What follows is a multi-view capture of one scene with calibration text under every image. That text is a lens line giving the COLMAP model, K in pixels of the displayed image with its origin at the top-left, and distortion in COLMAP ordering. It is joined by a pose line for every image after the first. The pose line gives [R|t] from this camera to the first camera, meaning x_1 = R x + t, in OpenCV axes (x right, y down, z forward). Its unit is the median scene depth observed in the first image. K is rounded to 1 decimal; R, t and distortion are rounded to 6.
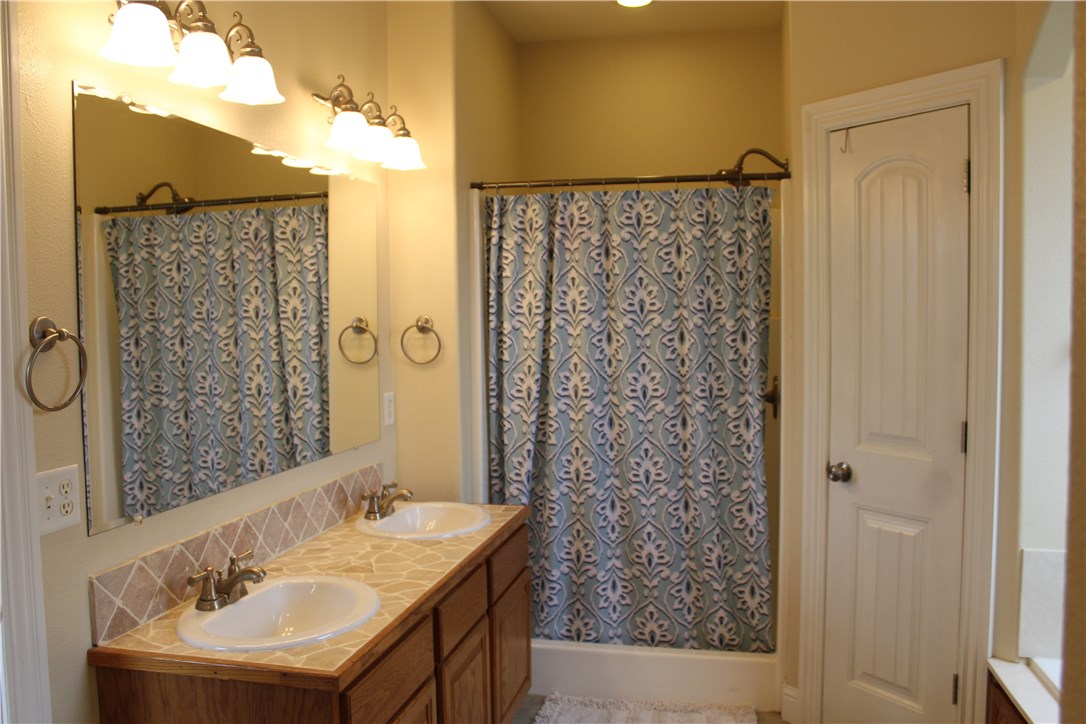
lens RADIAL K [[923.7, 0, 540.9], [0, 923.7, 351.9], [0, 0, 1]] dist [-0.161117, 0.105796]
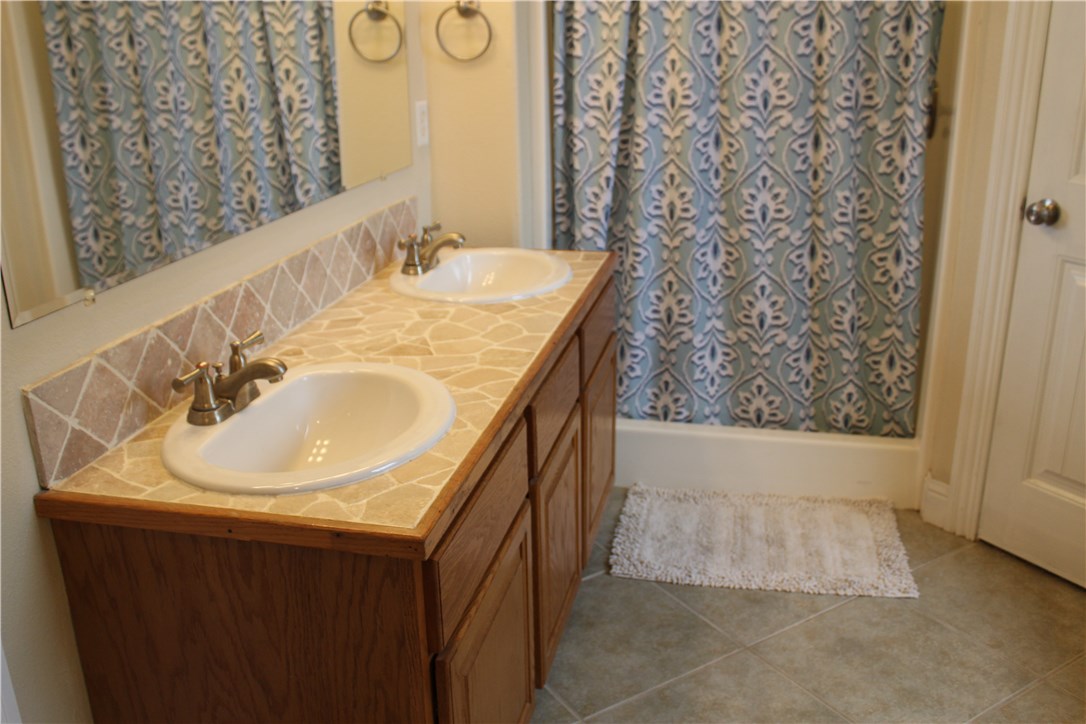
lens RADIAL K [[1008.6, 0, 543.6], [0, 1008.6, 364.8], [0, 0, 1]] dist [-0.110378, 0.027917]
pose [[0.999983, -0.005775, 0.000817, -0.068894], [0.005297, 0.957841, 0.287250, 0.016803], [-0.002442, -0.287241, 0.957855, 0.171199]]
